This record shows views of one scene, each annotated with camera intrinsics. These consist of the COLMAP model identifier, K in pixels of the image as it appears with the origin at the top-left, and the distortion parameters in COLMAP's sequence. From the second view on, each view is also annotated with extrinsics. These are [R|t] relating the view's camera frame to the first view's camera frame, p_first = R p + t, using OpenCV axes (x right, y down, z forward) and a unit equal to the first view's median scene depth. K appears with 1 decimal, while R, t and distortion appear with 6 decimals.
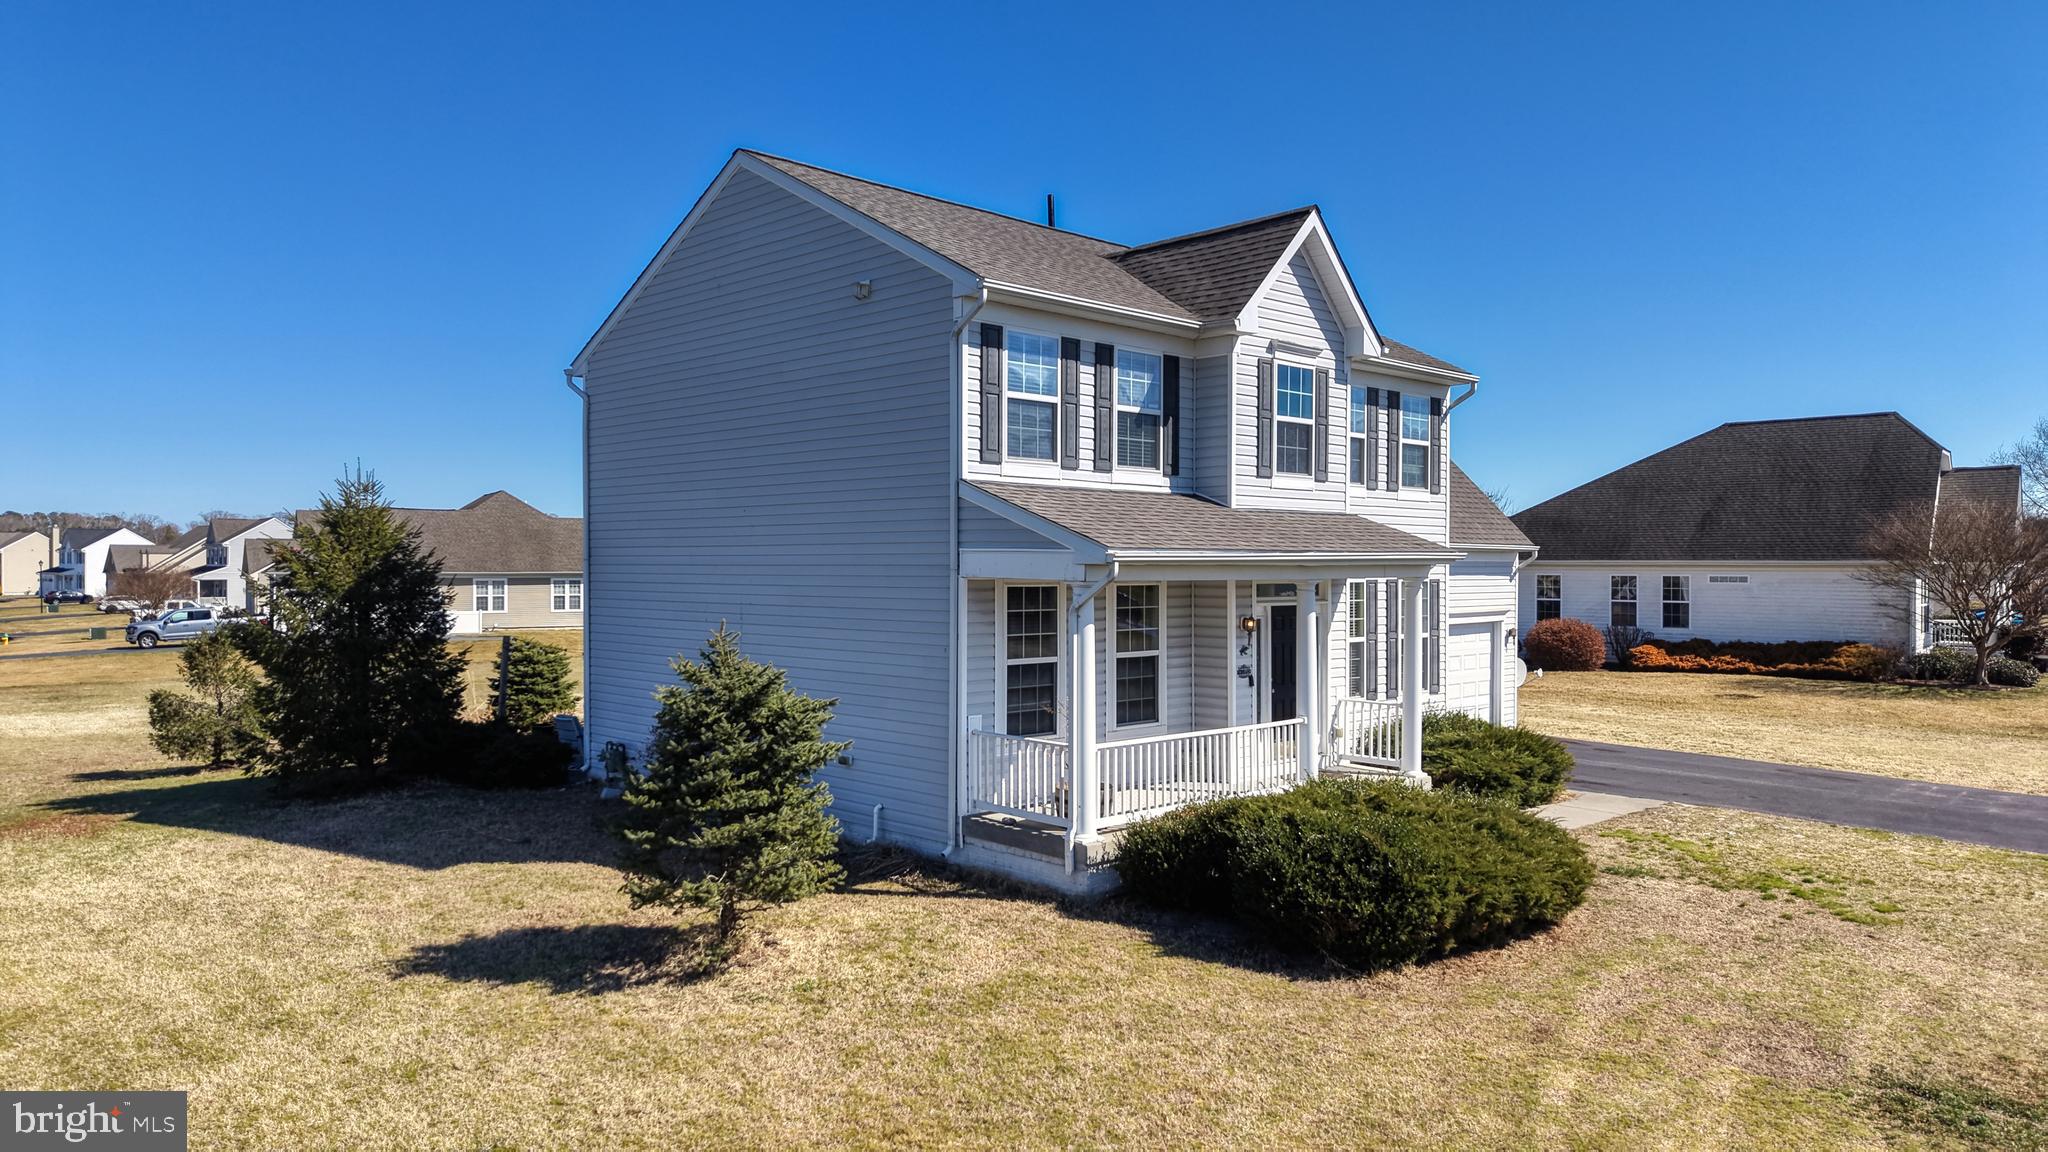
lens RADIAL K [[1363.7, 0, 1018.9], [0, 1363.7, 584.7], [0, 0, 1]] dist [0.053973, -0.065248]
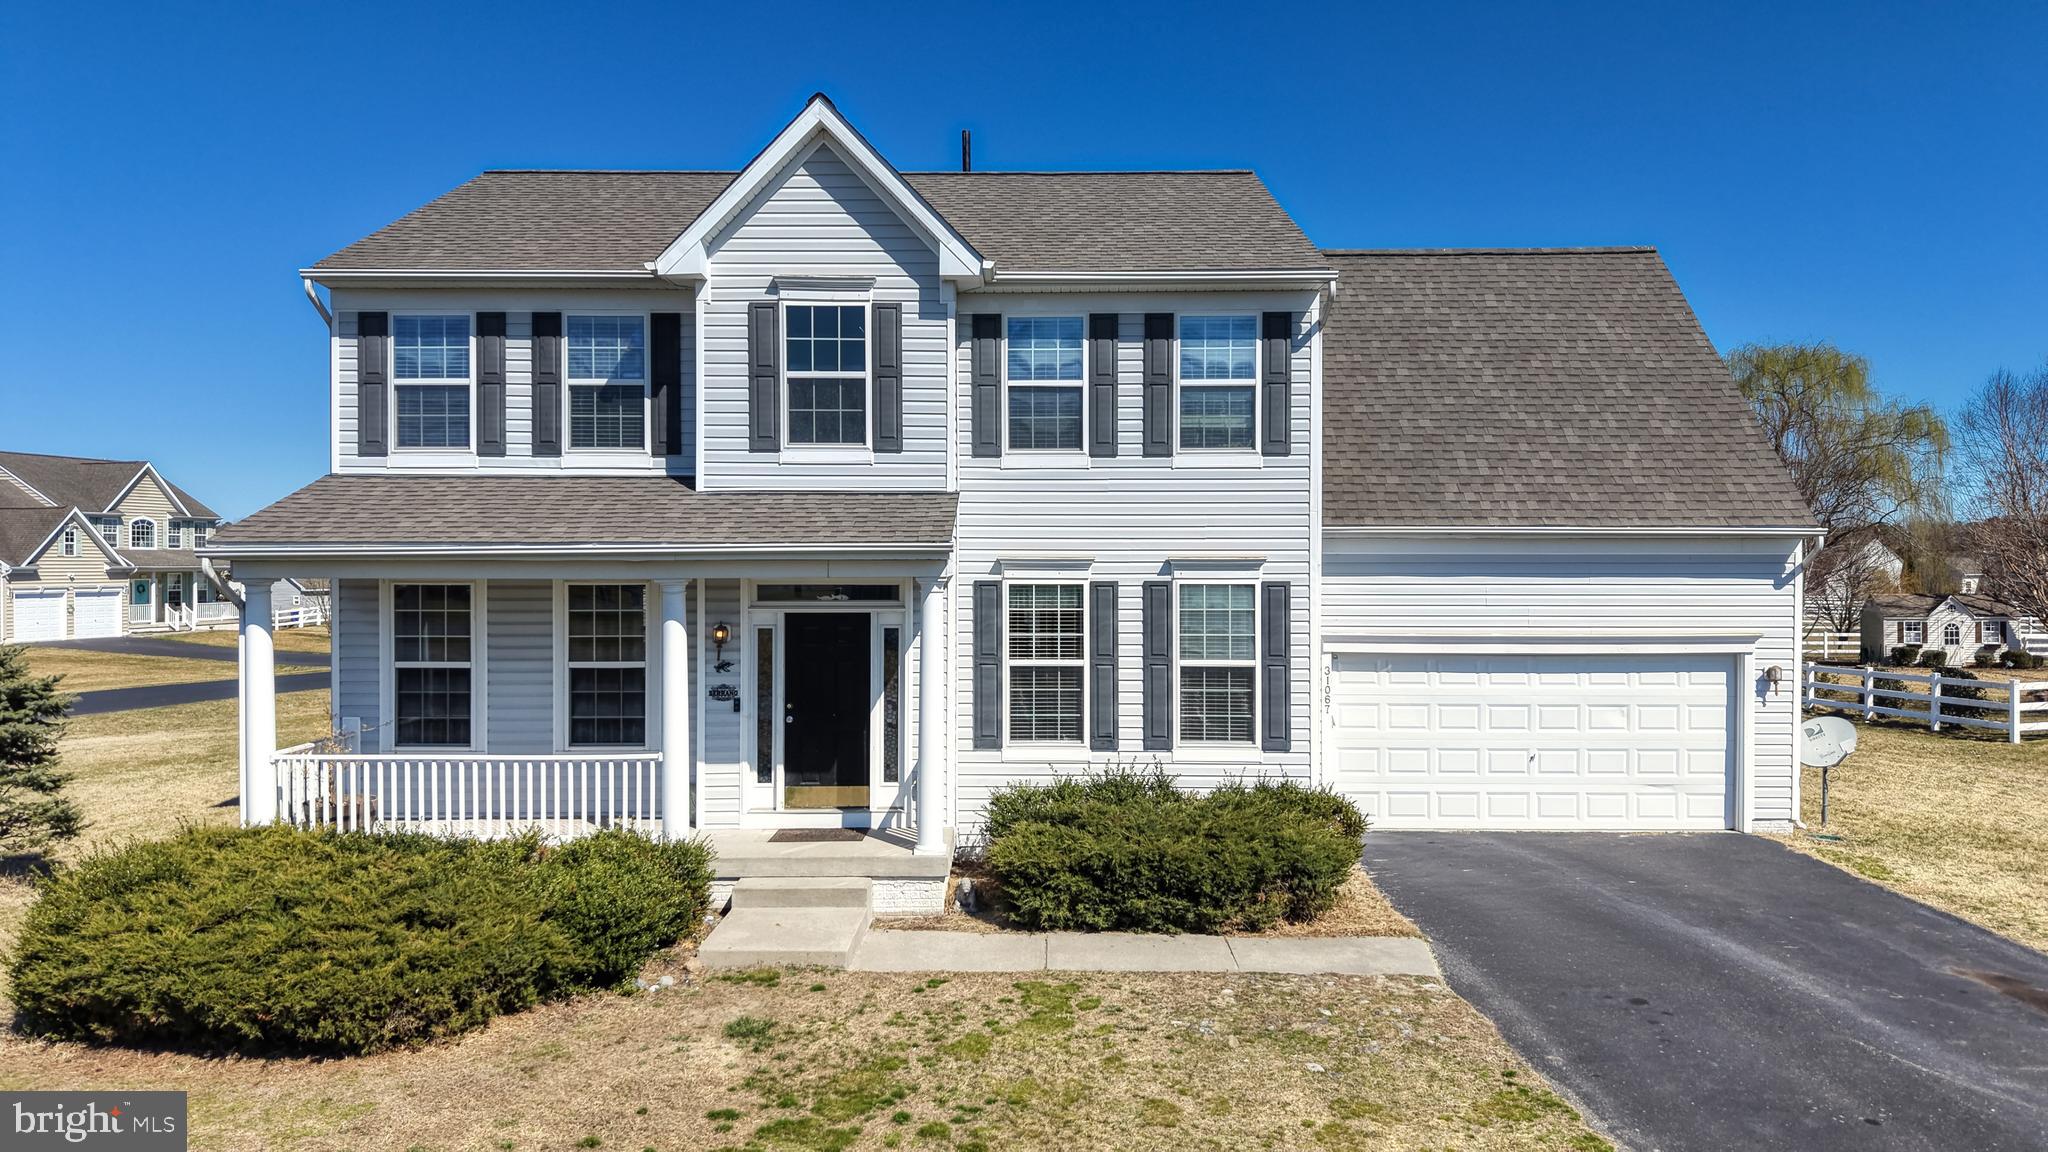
lens RADIAL K [[1363.7, 0, 1018.9], [0, 1363.7, 584.7], [0, 0, 1]] dist [0.053973, -0.065248]
pose [[0.714529, 0.010379, -0.699529, 0.837005], [-0.010495, 0.999936, 0.004116, -0.005339], [0.699527, 0.004401, 0.714592, 0.530325]]
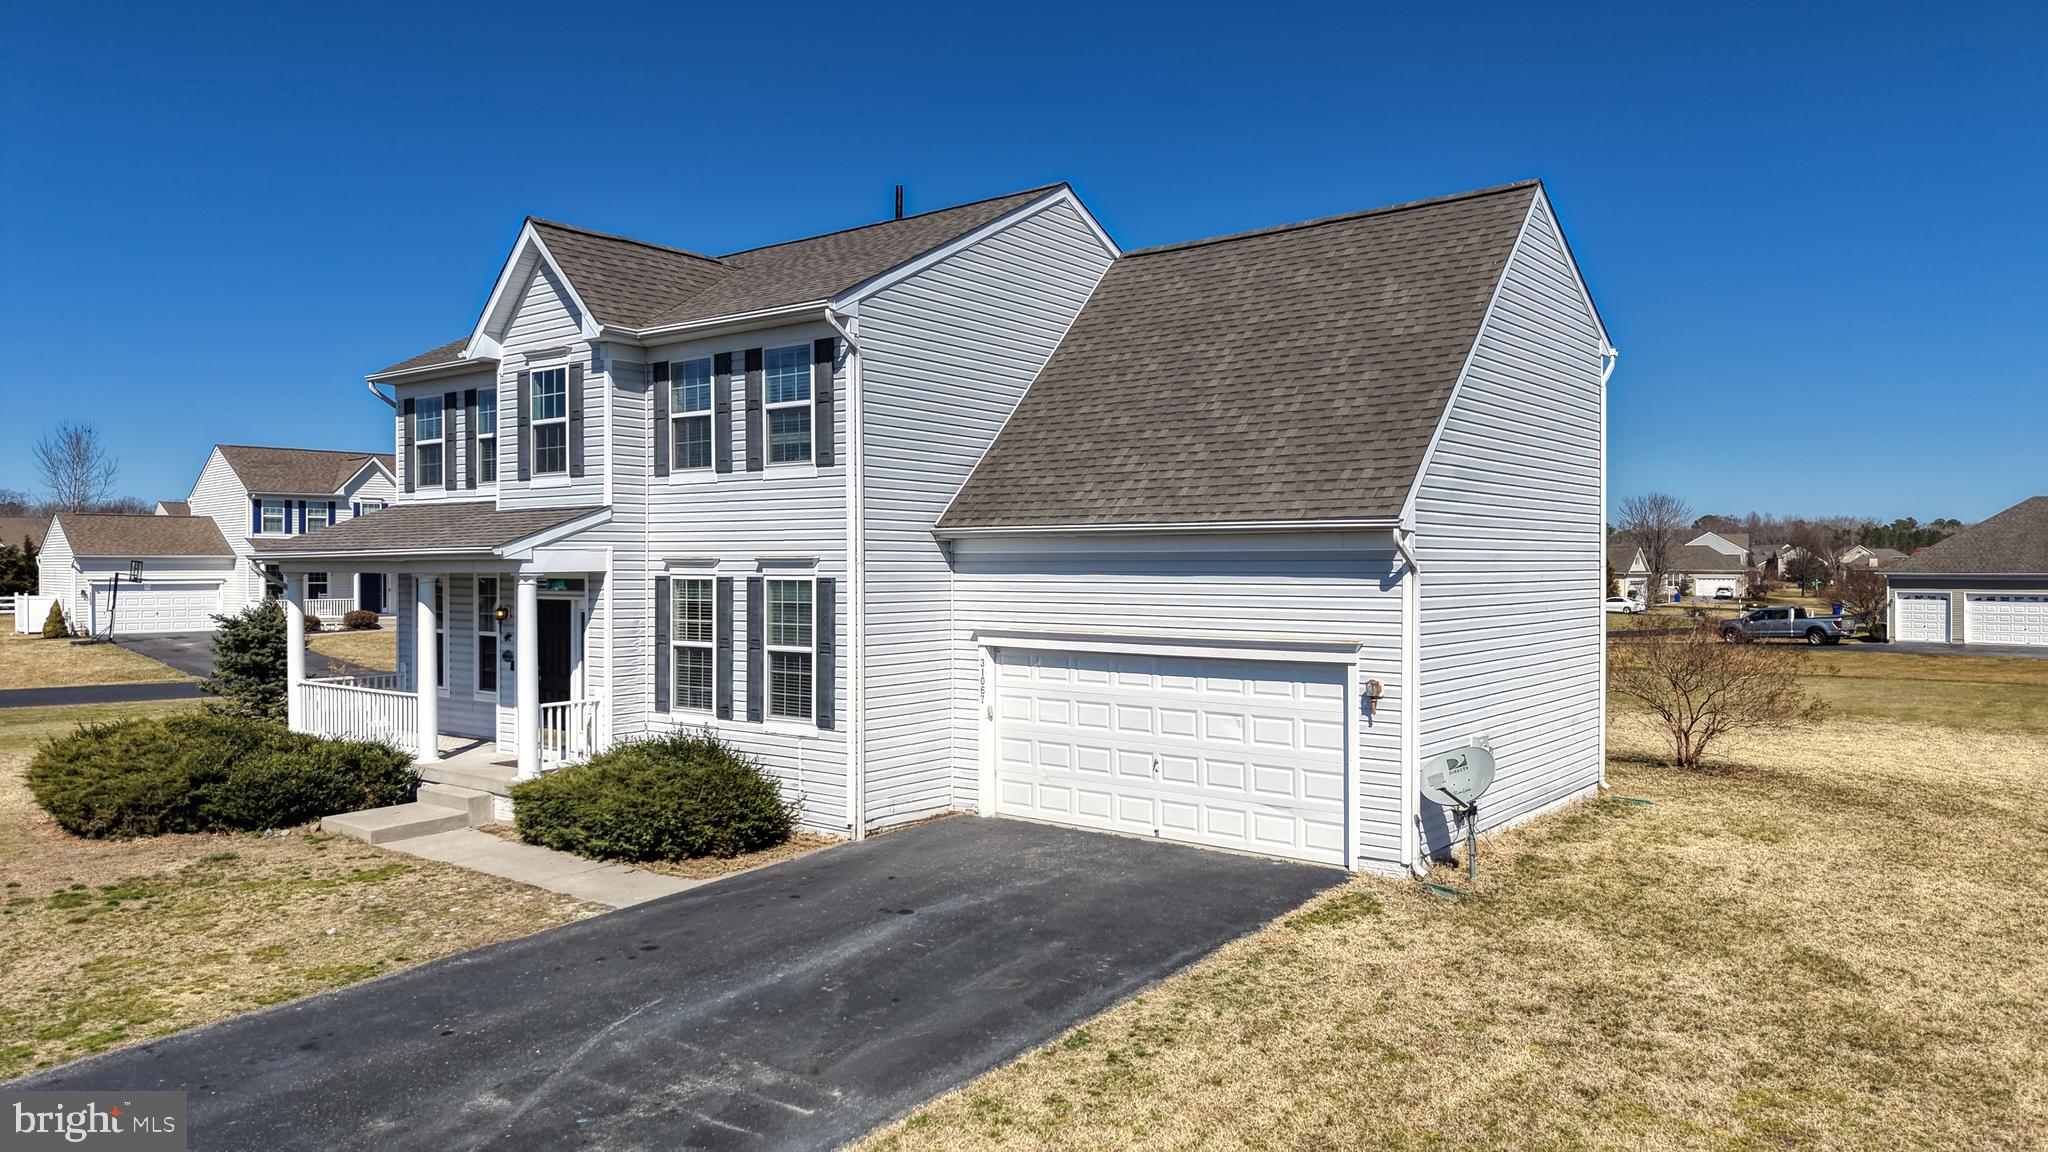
lens RADIAL K [[1363.7, 0, 1018.9], [0, 1363.7, 584.7], [0, 0, 1]] dist [0.053973, -0.065248]
pose [[0.133411, 0.013149, -0.990974, 1.302630], [-0.014054, 0.999837, 0.011374, -0.013255], [0.990961, 0.012410, 0.133574, 1.233588]]
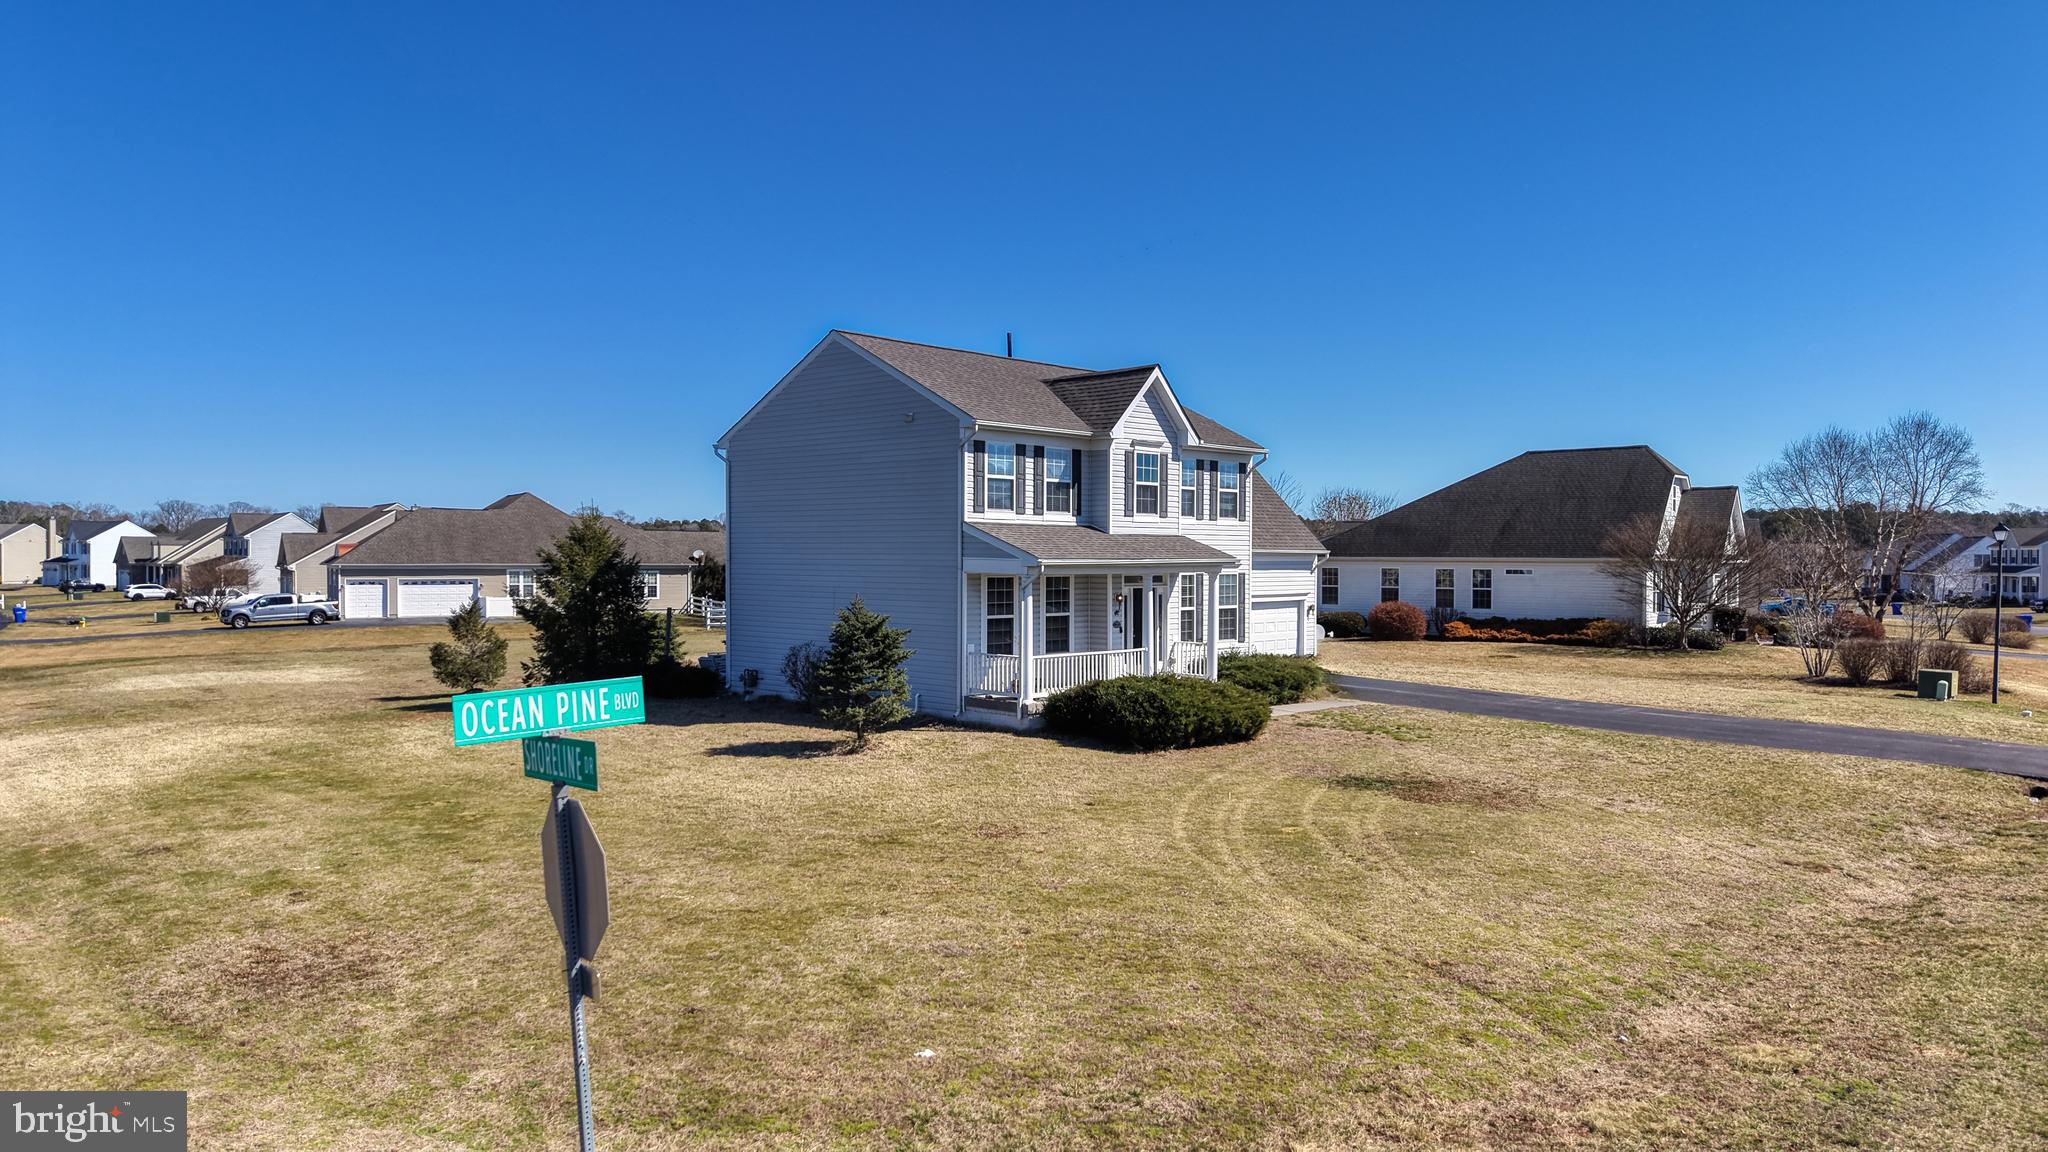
lens RADIAL K [[1375.1, 0, 1024.0], [0, 1375.1, 576.0], [0, 0, 1]] dist [0.009452, -0.001231]
pose [[0.999321, 0.000959, 0.036824, -0.024064], [-0.000994, 0.999999, 0.000925, -0.001866], [-0.036823, -0.000961, 0.999321, -0.789601]]
